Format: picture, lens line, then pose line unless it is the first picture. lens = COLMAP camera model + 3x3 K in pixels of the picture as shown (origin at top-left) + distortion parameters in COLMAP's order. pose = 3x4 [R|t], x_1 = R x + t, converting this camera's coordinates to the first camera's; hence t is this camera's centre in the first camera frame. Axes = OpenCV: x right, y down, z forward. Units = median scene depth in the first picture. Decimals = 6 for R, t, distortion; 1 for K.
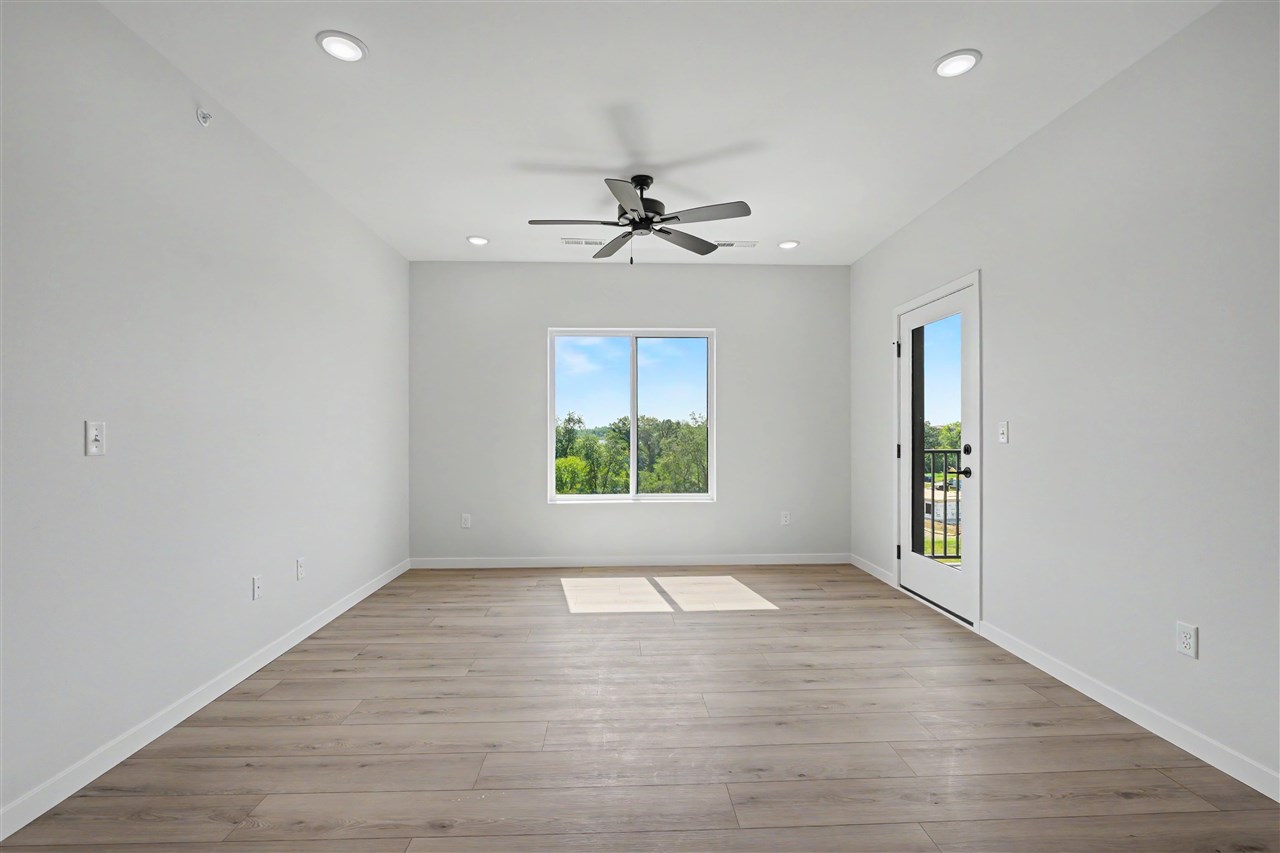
lens RADIAL K [[590.9, 0, 640.0], [0, 590.9, 426.5], [0, 0, 1]] dist [-0.000053, -0.000007]
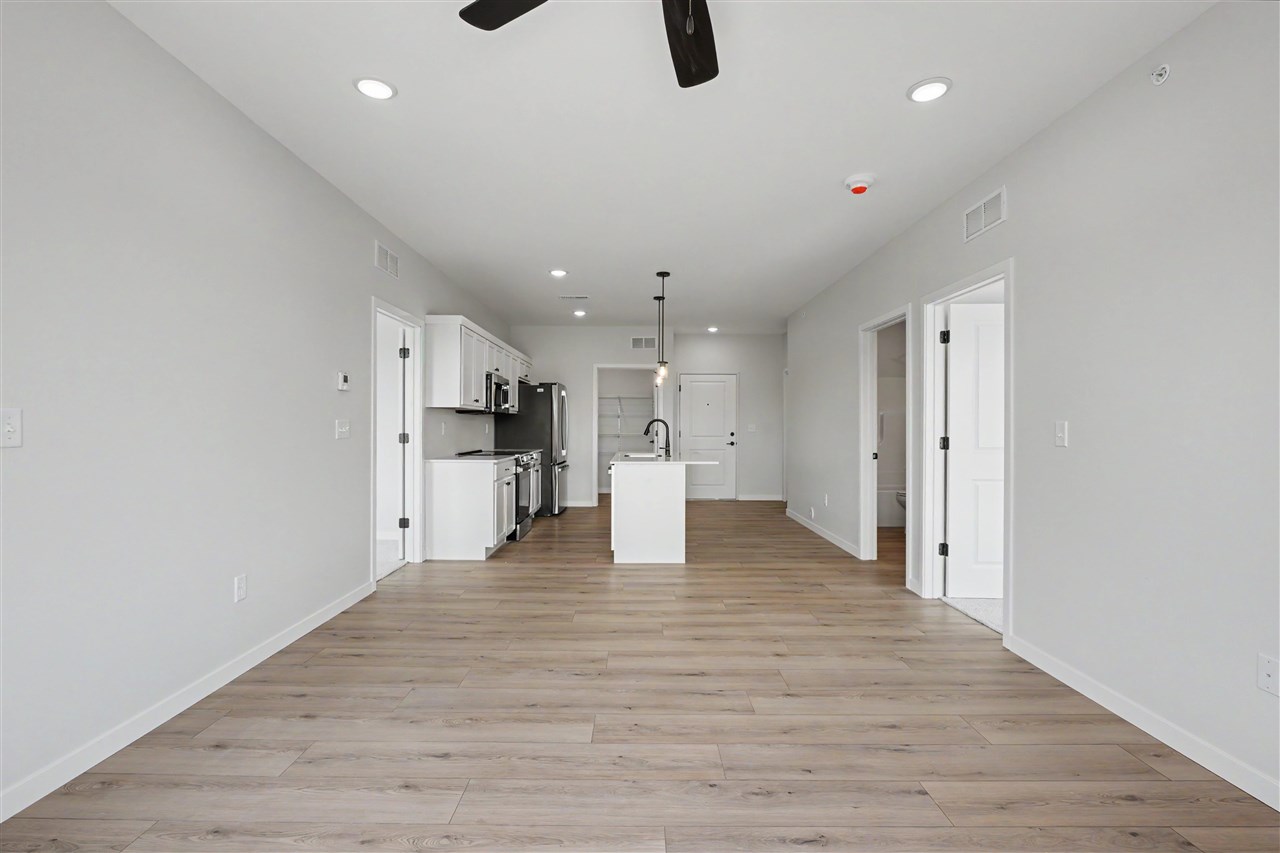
lens RADIAL K [[590.9, 0, 640.0], [0, 590.9, 426.5], [0, 0, 1]] dist [-0.000053, -0.000007]
pose [[-0.999399, -0.004571, 0.034361, 0.012252], [-0.004773, 0.999972, -0.005796, 0.011993], [-0.034334, -0.005957, -0.999393, 1.985214]]
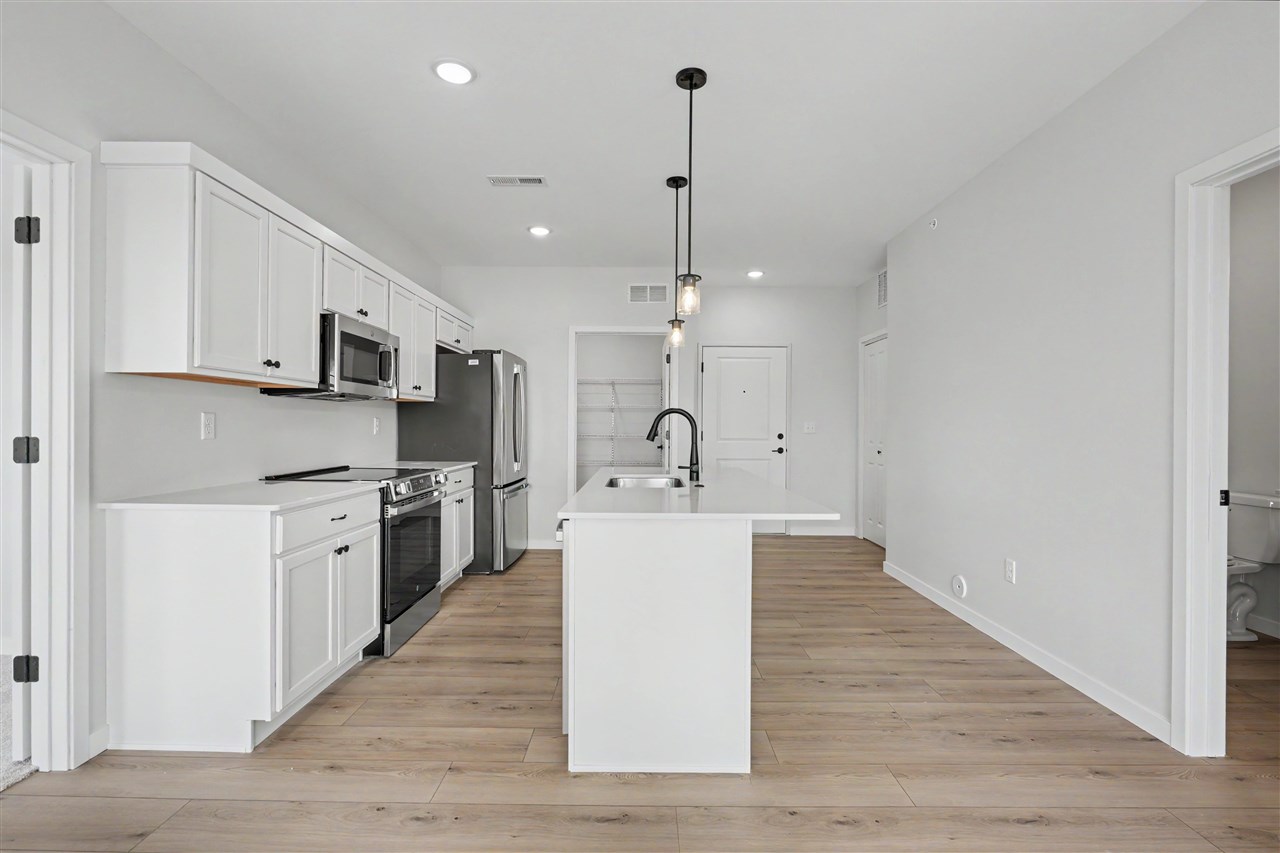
lens RADIAL K [[590.9, 0, 640.0], [0, 590.9, 426.5], [0, 0, 1]] dist [-0.000053, -0.000007]
pose [[-0.999013, -0.007960, 0.043705, 0.013691], [-0.008149, 0.999958, -0.004144, 0.011876], [-0.043671, -0.004496, -0.999036, 1.924067]]
